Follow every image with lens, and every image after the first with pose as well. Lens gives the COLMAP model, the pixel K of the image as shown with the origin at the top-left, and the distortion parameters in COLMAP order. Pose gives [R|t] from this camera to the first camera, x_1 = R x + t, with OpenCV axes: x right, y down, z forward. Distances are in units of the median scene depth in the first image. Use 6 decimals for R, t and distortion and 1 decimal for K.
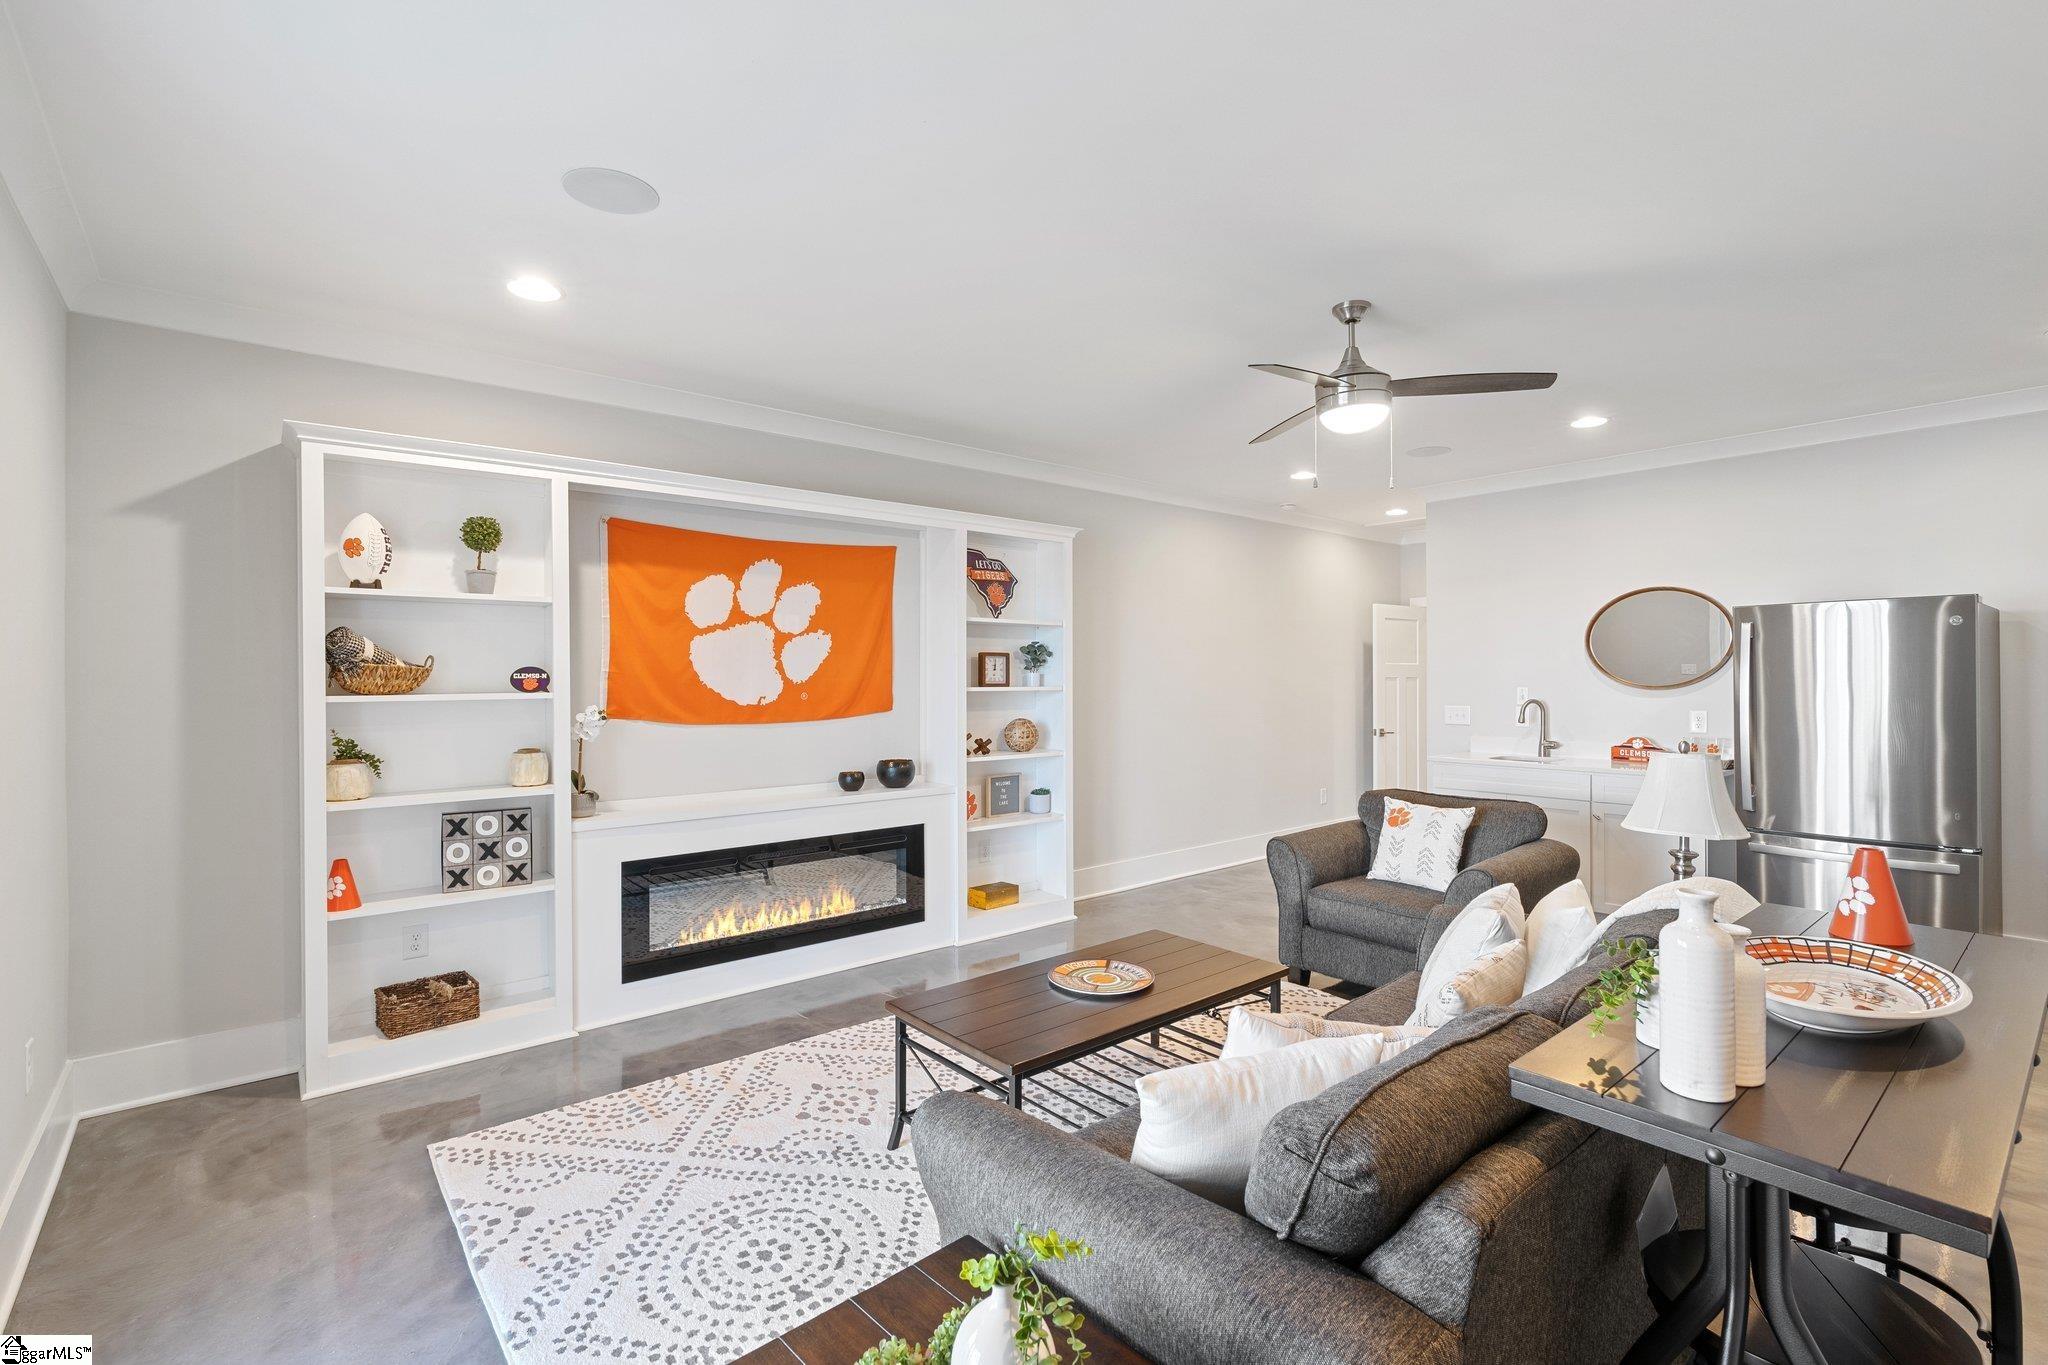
lens RADIAL K [[923.0, 0, 1021.3], [0, 923.0, 673.0], [0, 0, 1]] dist [-0.001999, 0.000345]
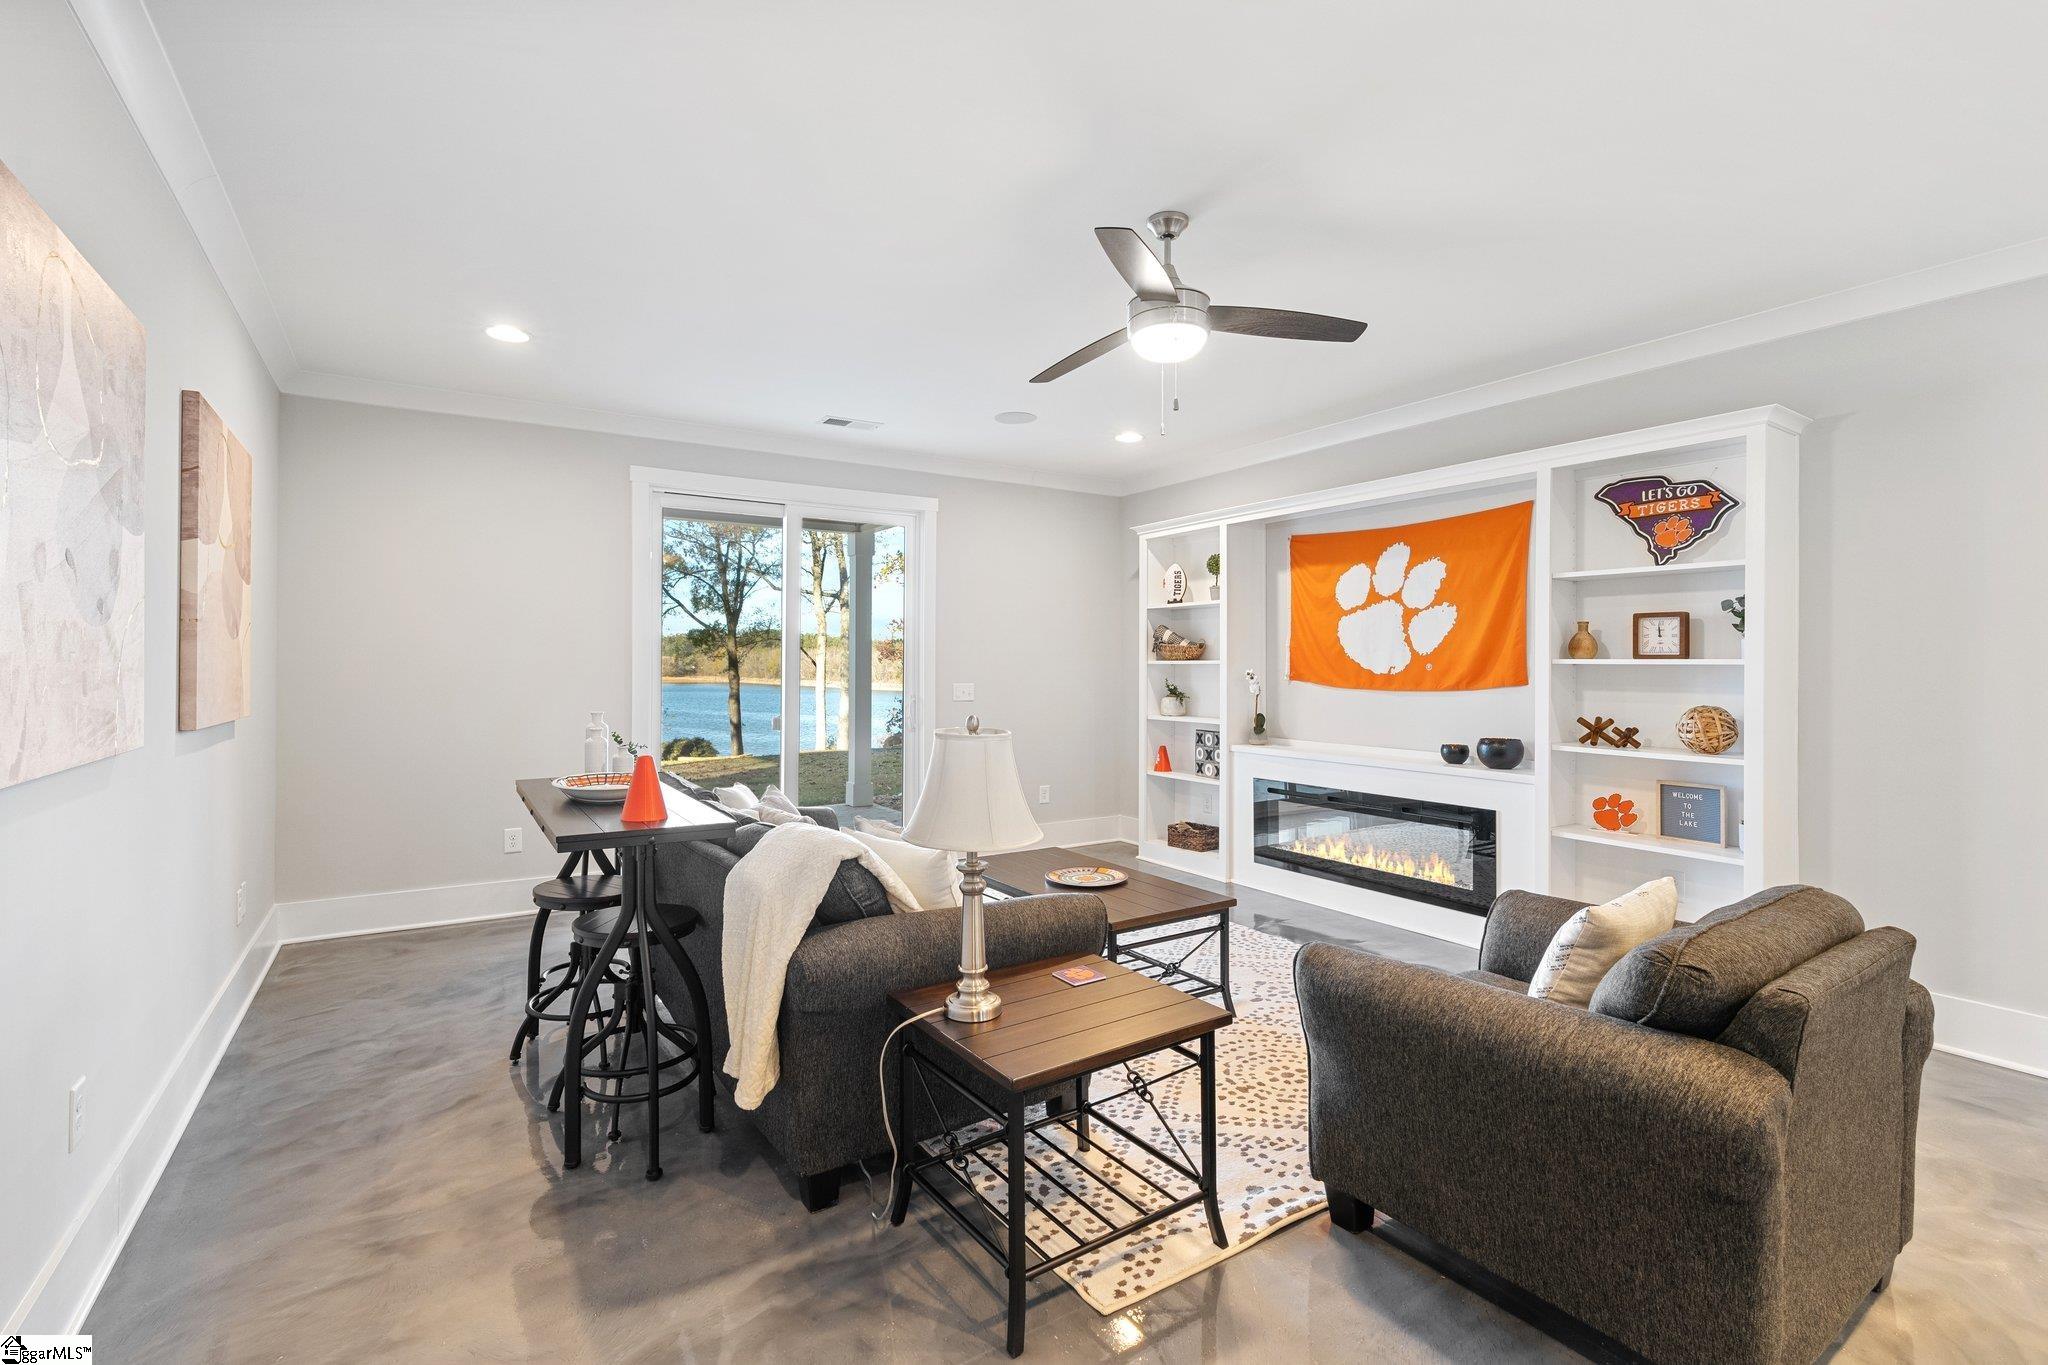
lens RADIAL K [[923.0, 0, 1021.3], [0, 923.0, 673.0], [0, 0, 1]] dist [-0.001999, 0.000345]
pose [[-0.115139, 0.007098, -0.993324, 0.881065], [-0.005670, 0.999953, 0.007802, 0.026871], [0.993333, 0.006530, -0.115093, 0.677918]]
